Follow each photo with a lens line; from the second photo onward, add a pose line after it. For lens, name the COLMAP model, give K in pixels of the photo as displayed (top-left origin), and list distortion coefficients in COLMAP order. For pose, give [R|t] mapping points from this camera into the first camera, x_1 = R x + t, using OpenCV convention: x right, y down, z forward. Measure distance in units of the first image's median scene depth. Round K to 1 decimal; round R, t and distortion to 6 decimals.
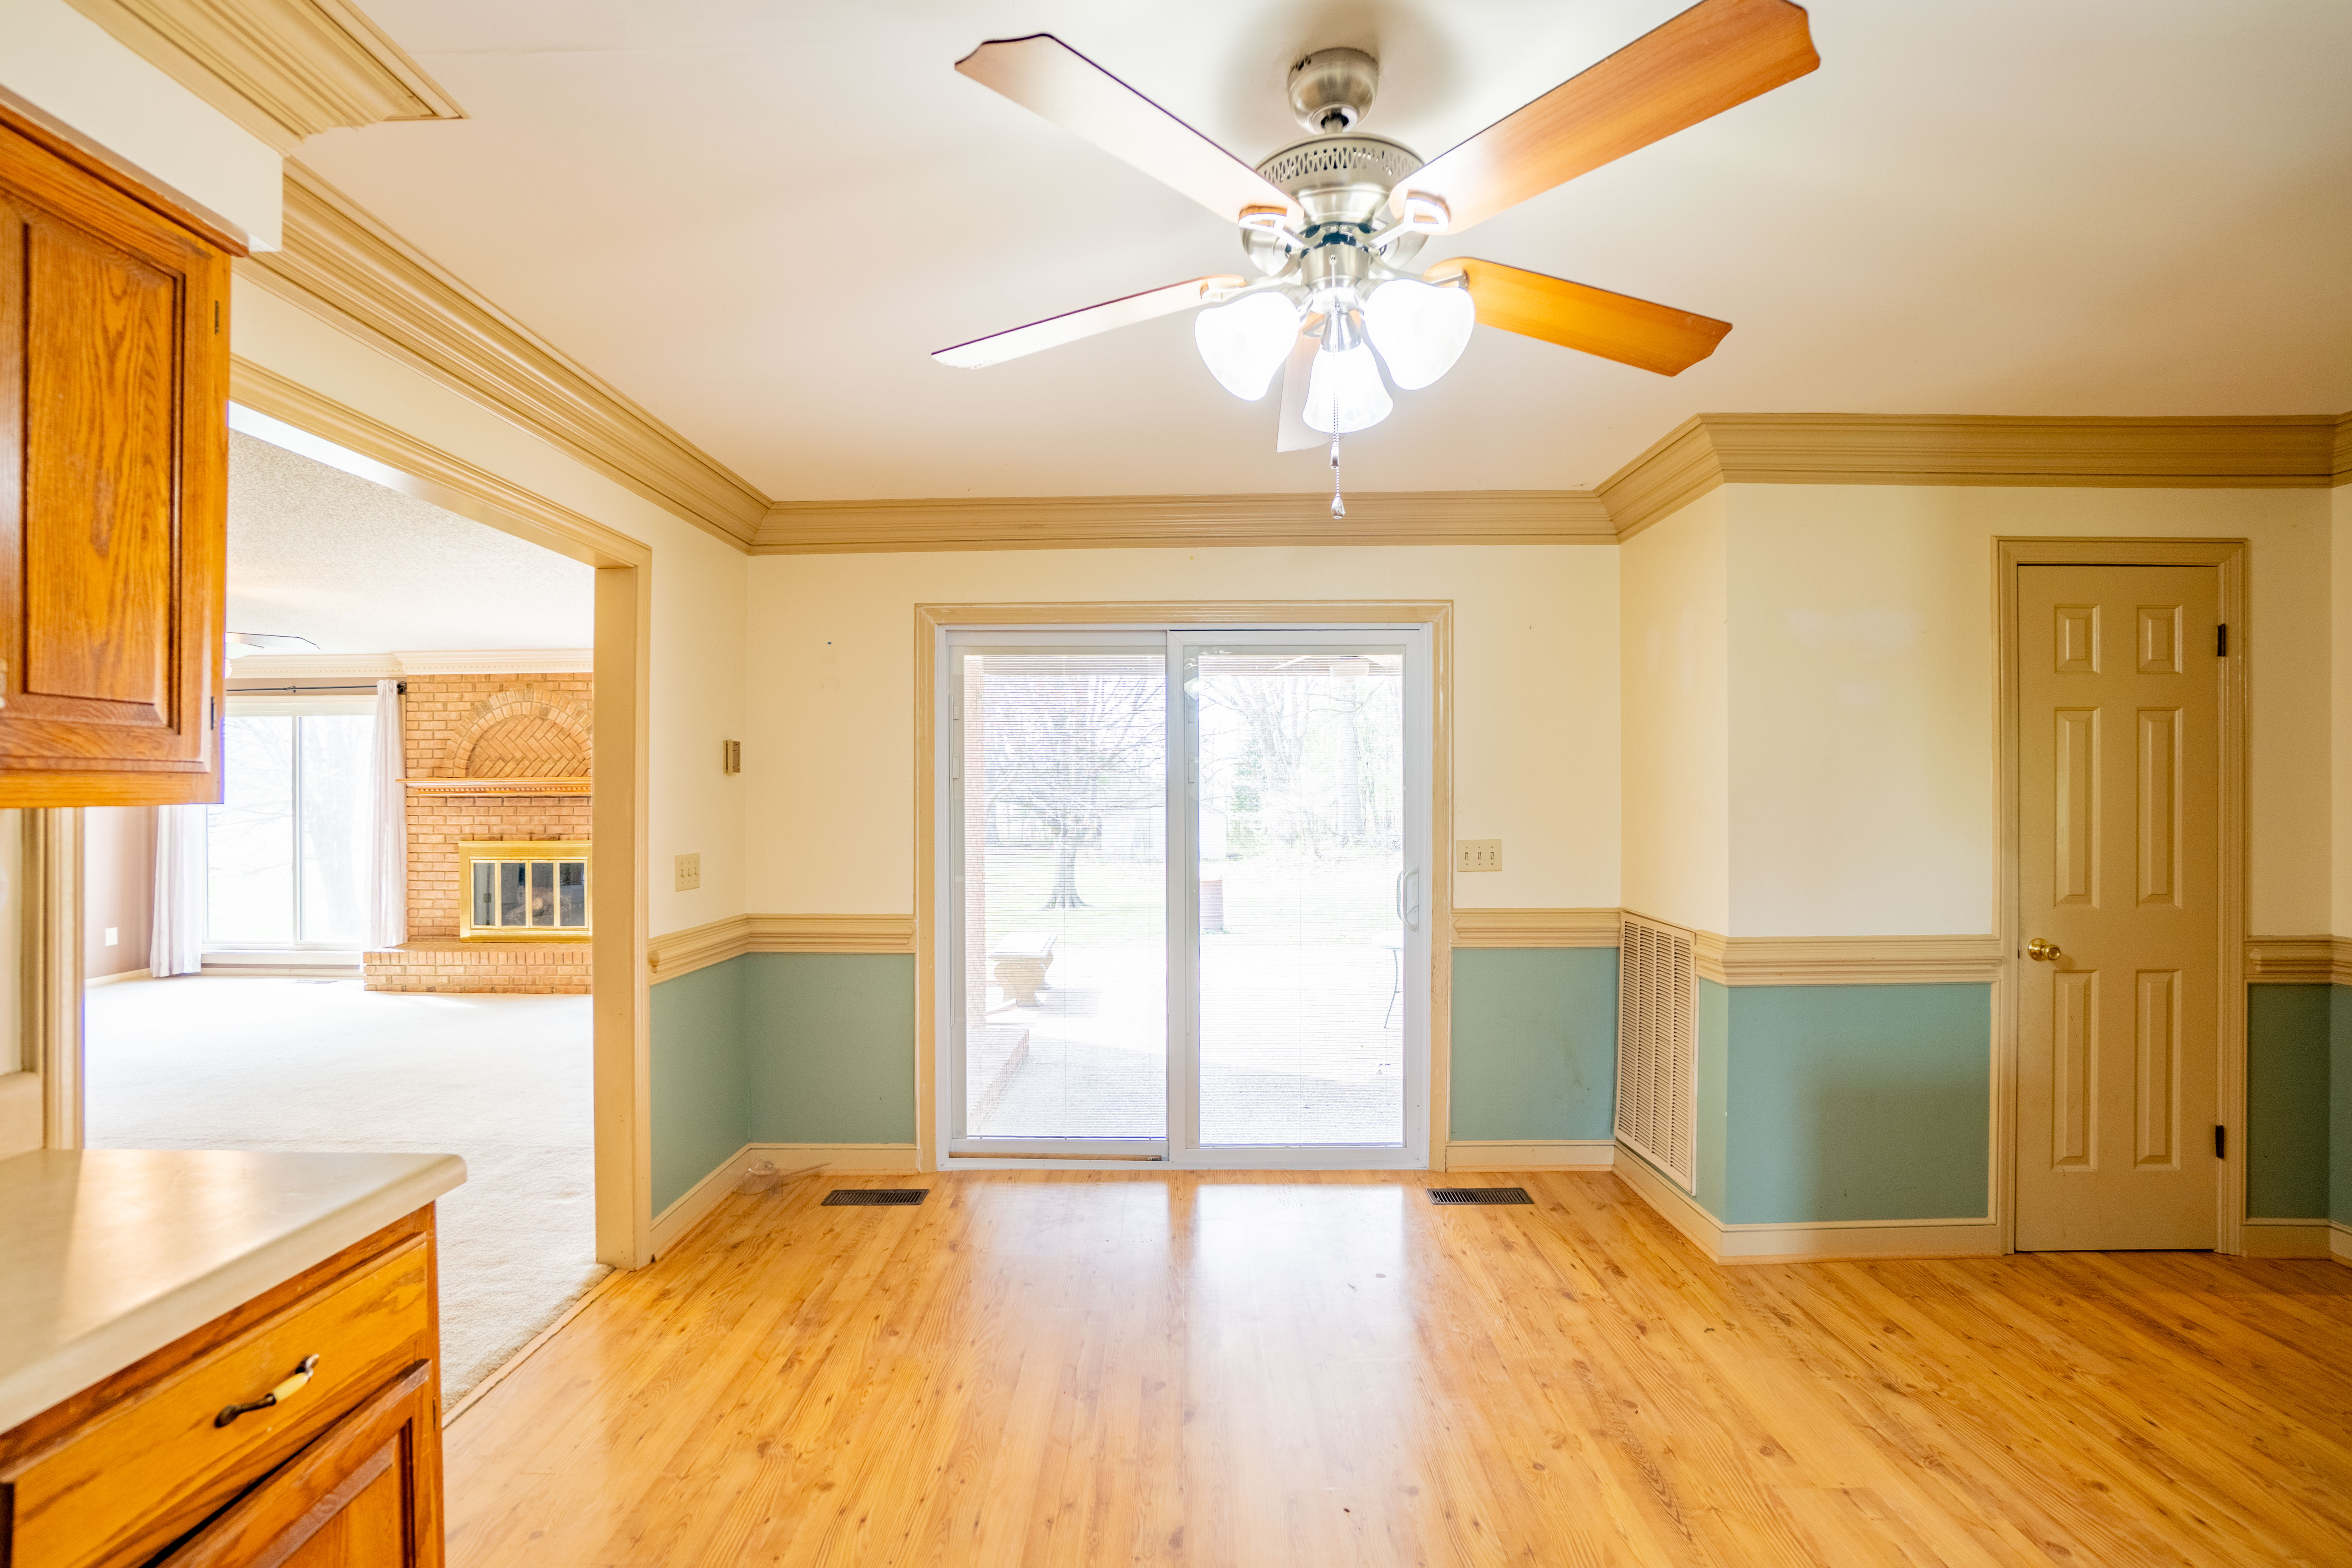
lens RADIAL K [[1076.8, 0, 1168.3], [0, 1076.8, 798.7], [0, 0, 1]] dist [-0.061730, 0.024664]
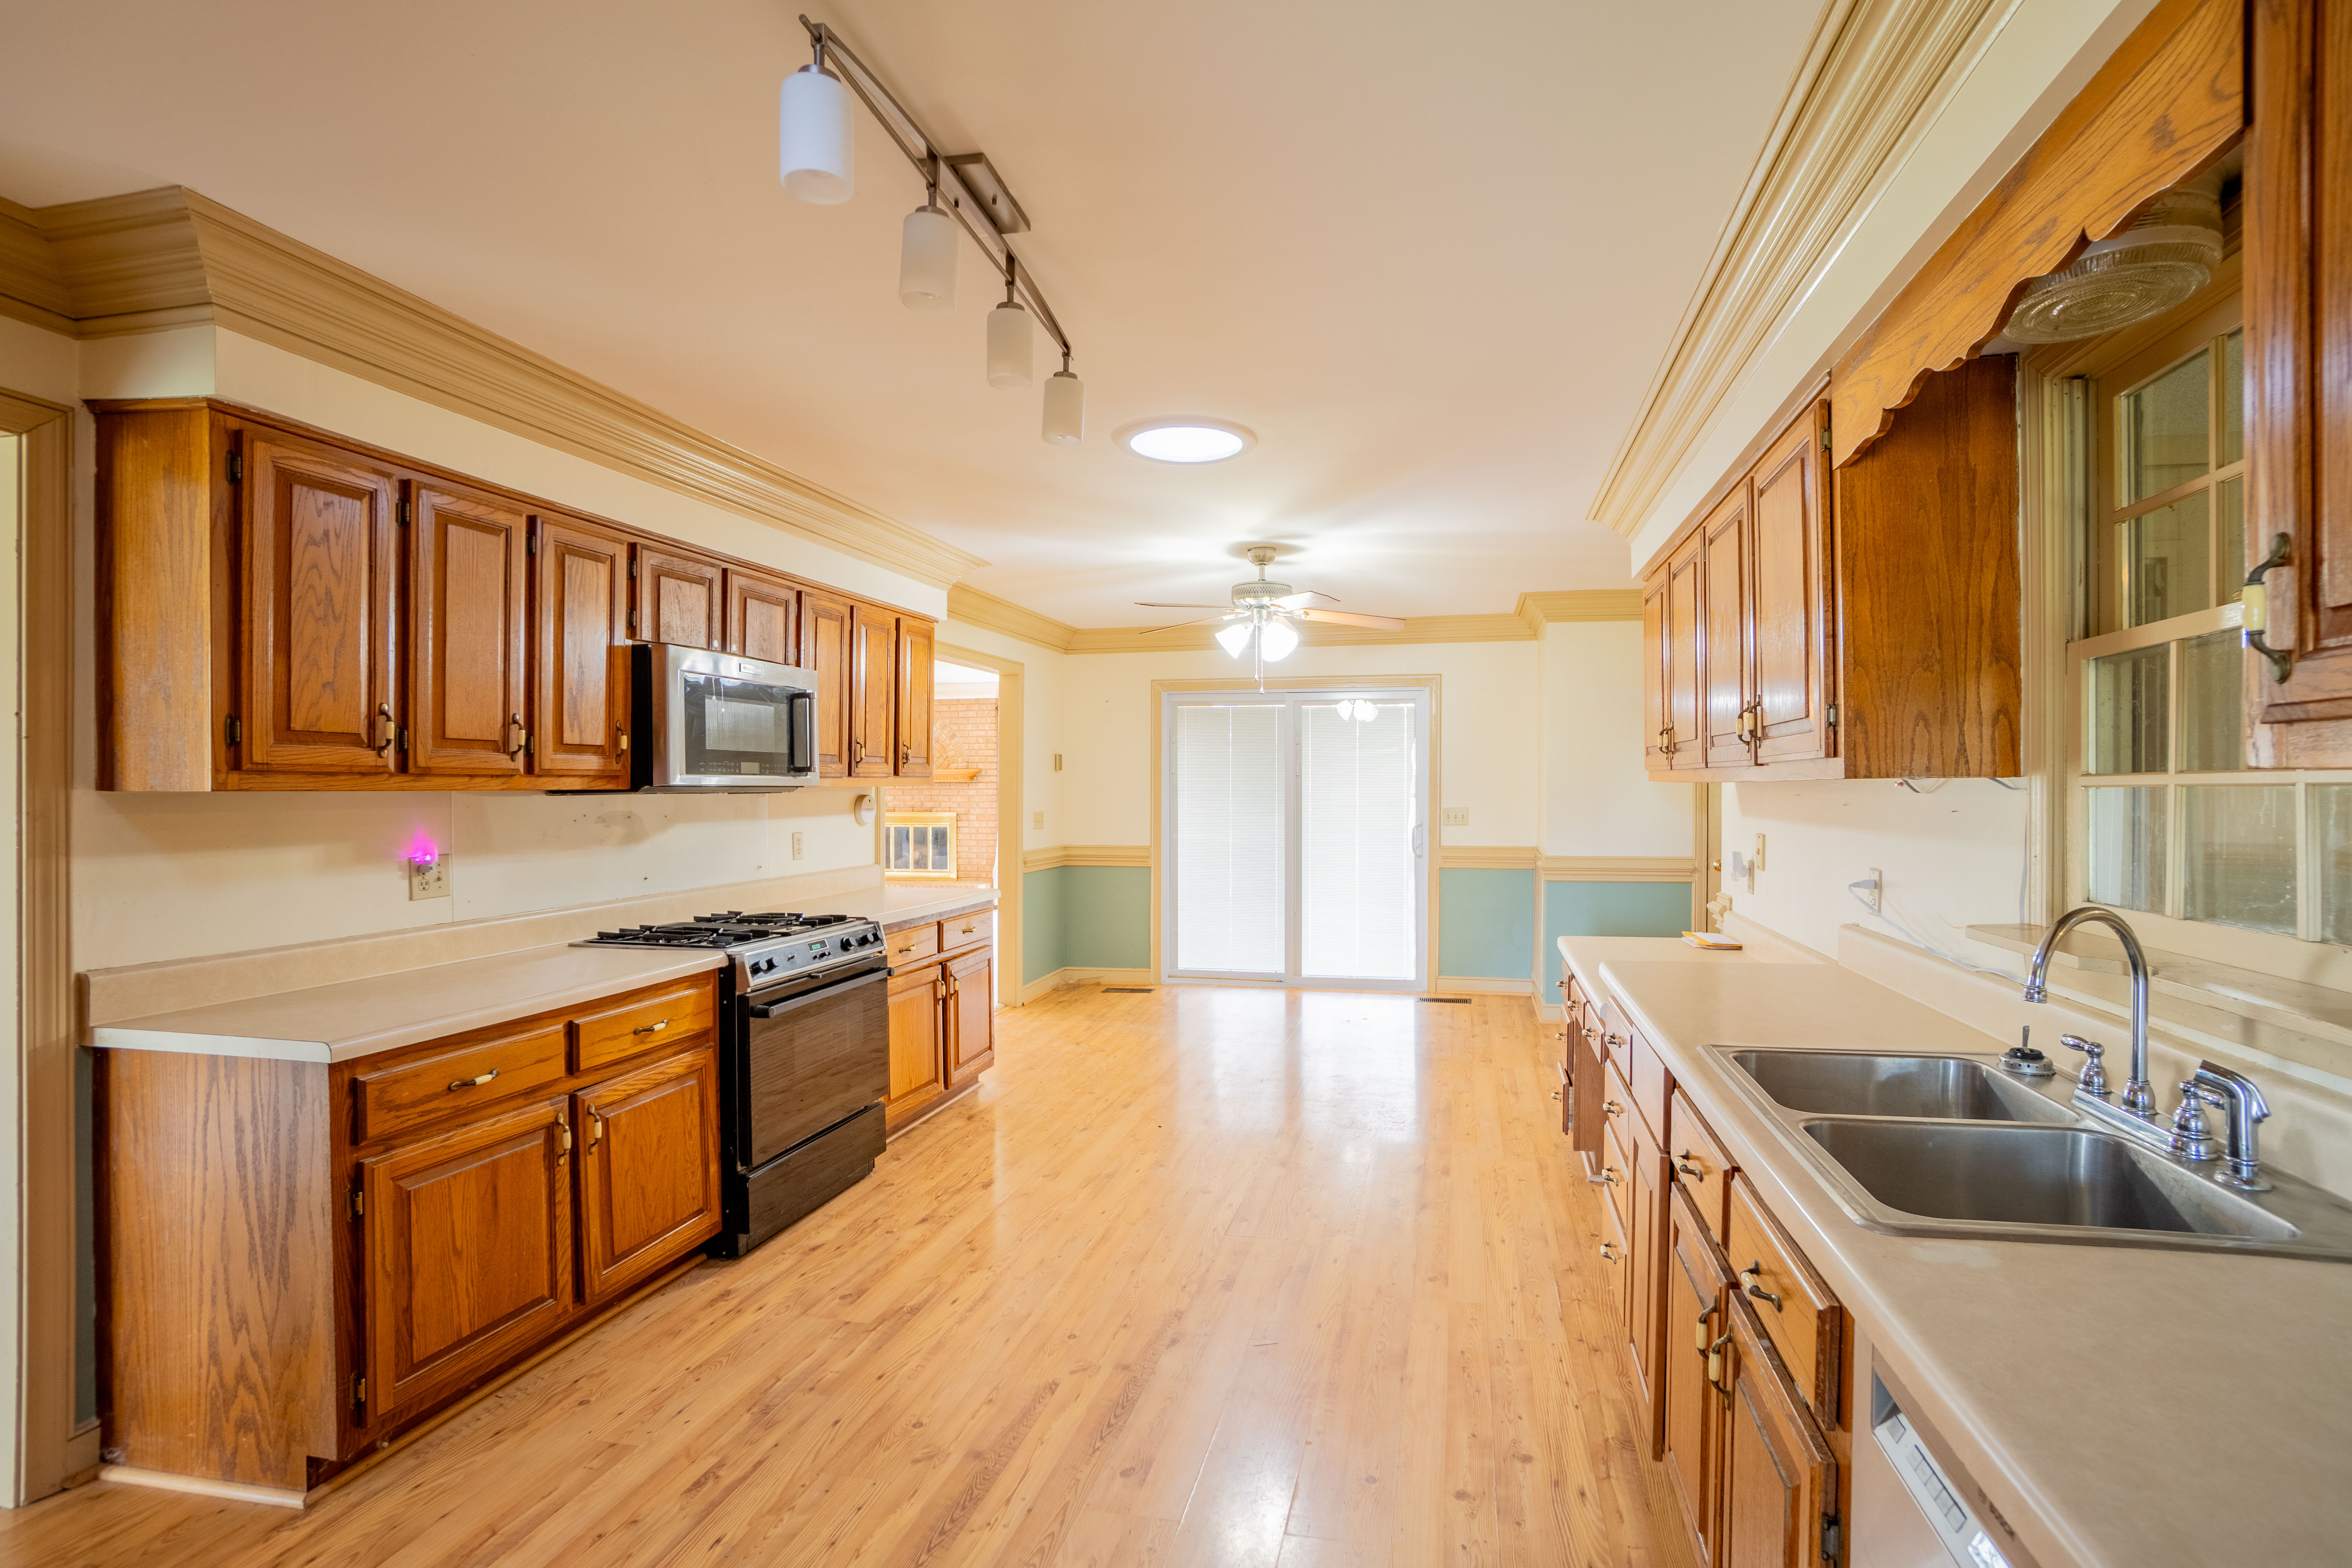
lens RADIAL K [[1064.4, 0, 1180.4], [0, 1064.4, 760.2], [0, 0, 1]] dist [-0.056413, 0.000426]
pose [[0.971065, -0.004029, -0.238783, 0.115105], [-0.001609, 0.999725, -0.023414, 0.000714], [0.238812, 0.023121, 0.970791, -0.354481]]
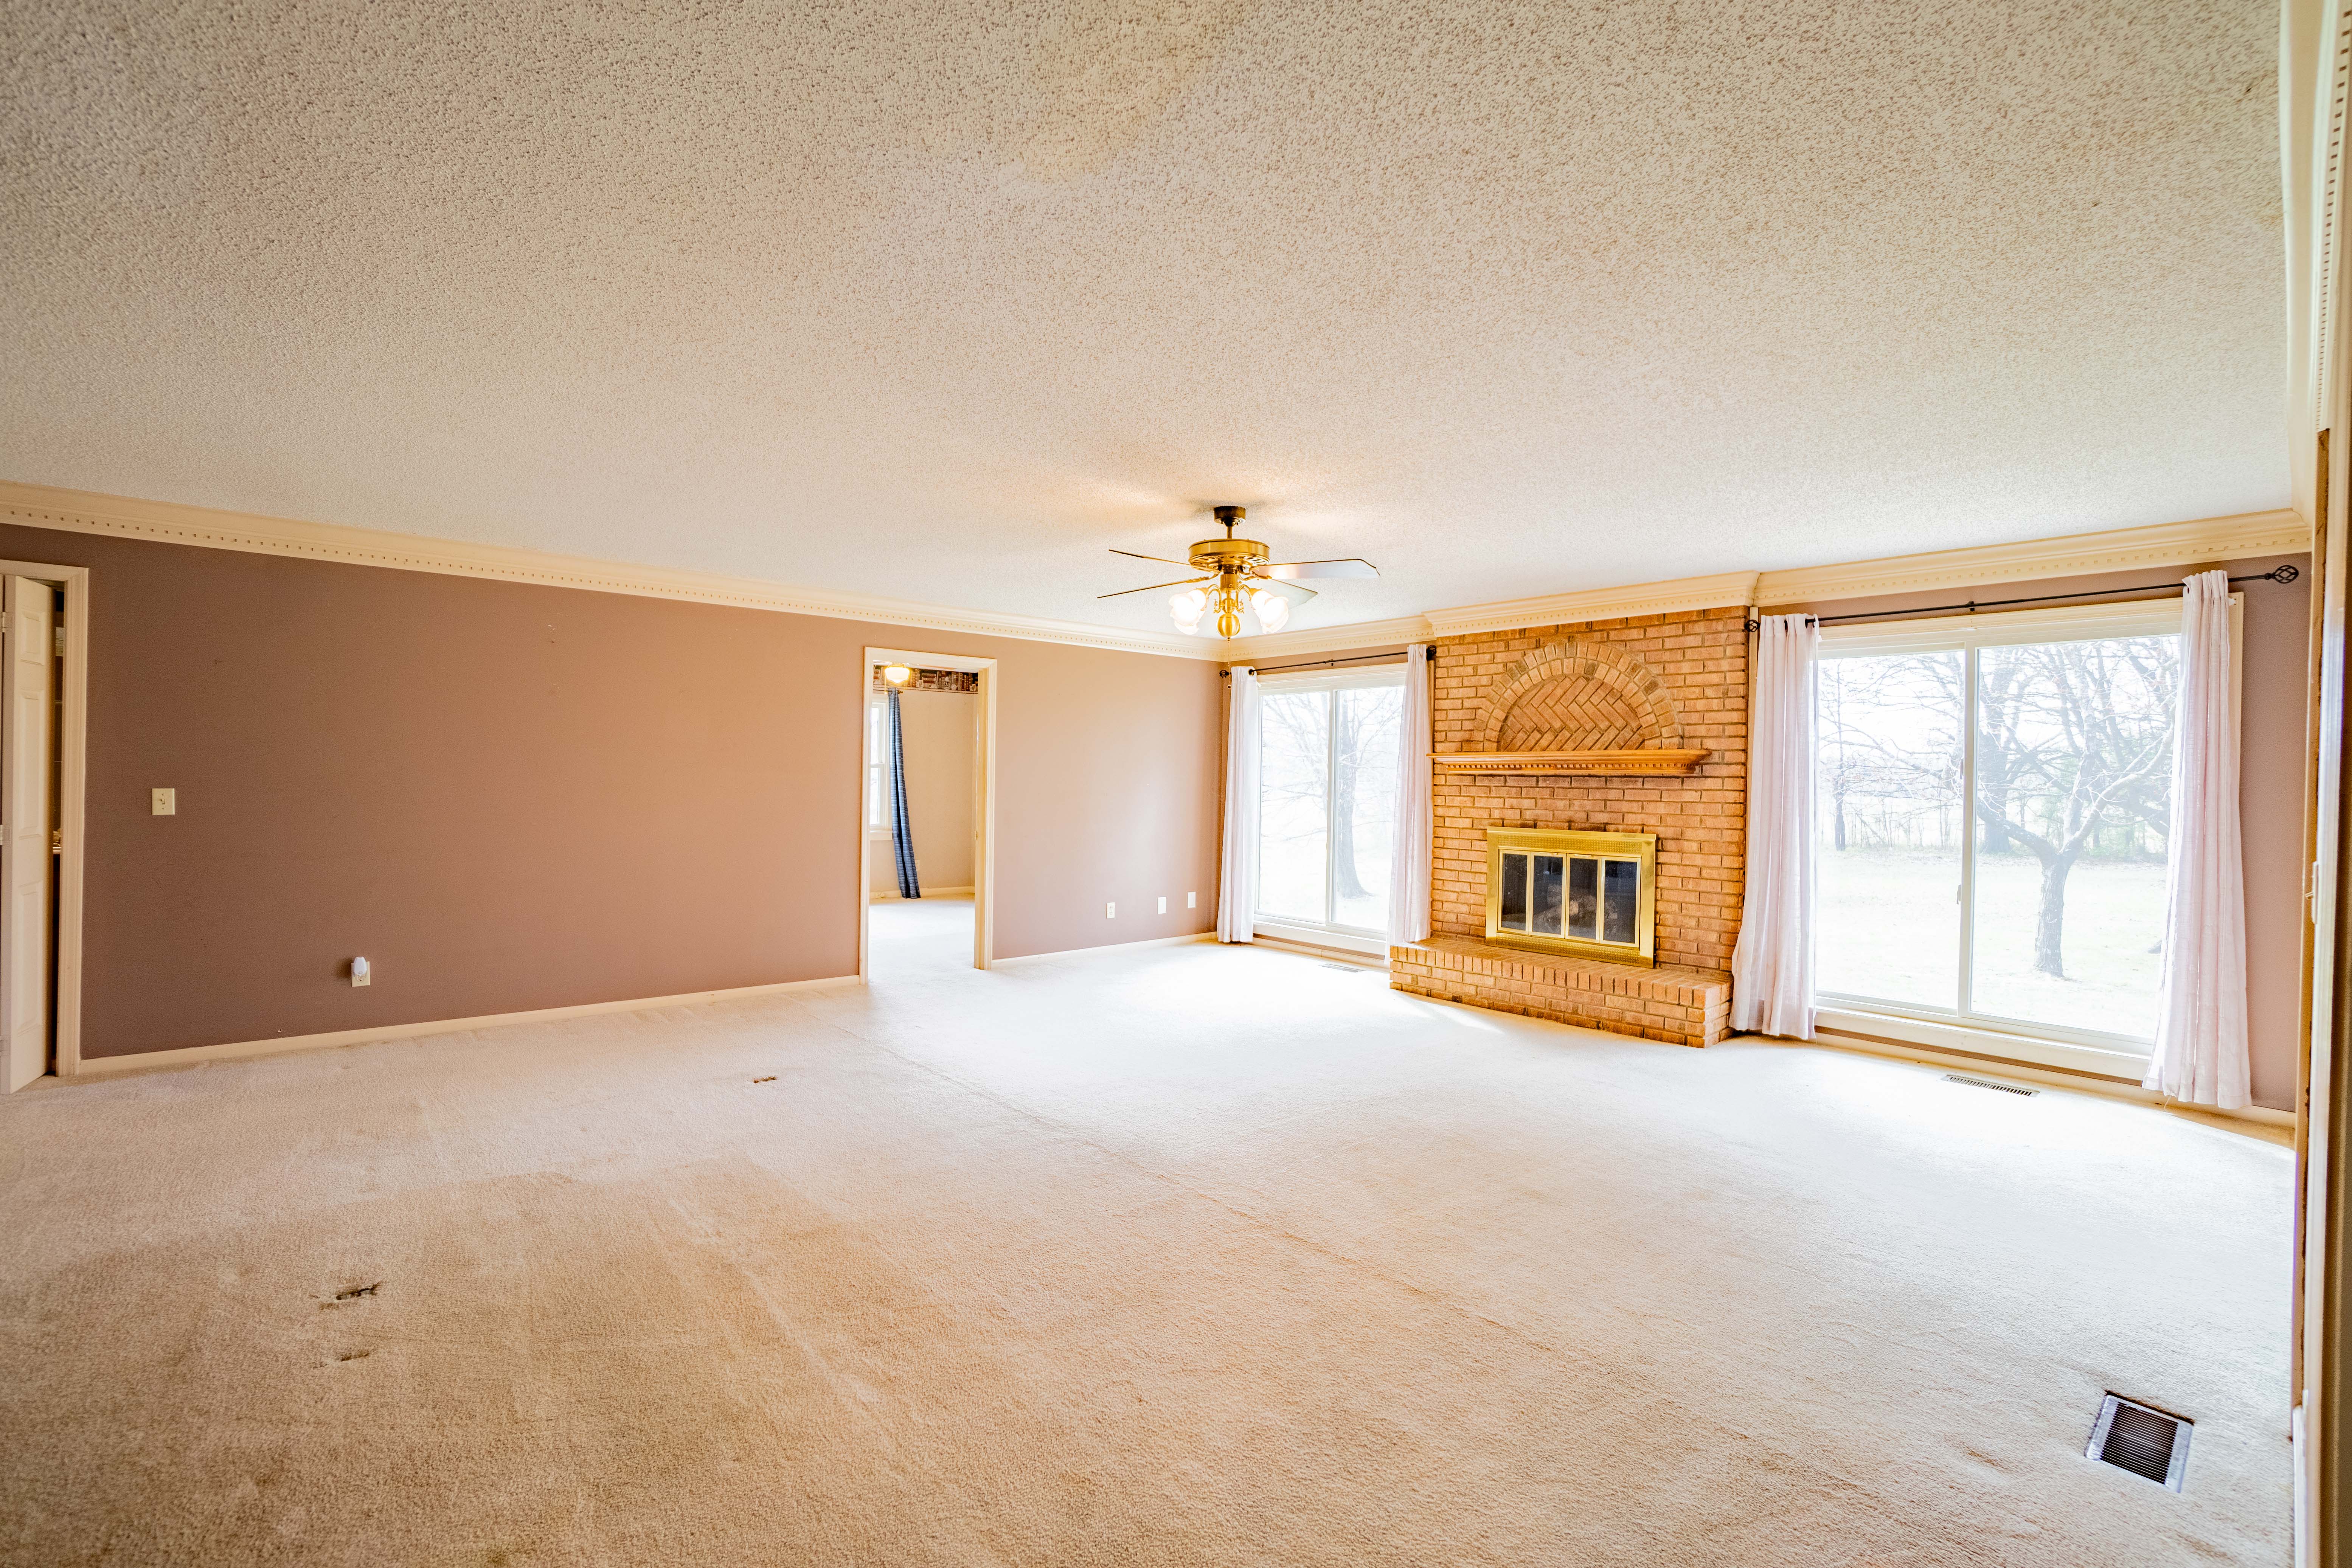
lens RADIAL K [[1034.1, 0, 1176.0], [0, 1034.1, 784.0], [0, 0, 1]] dist [-0.059970, 0.020137]
pose [[0.677040, 0.016384, -0.735764, -0.232020], [-0.021758, 0.999761, 0.002242, 0.009334], [0.735625, 0.014491, 0.677234, 0.248507]]
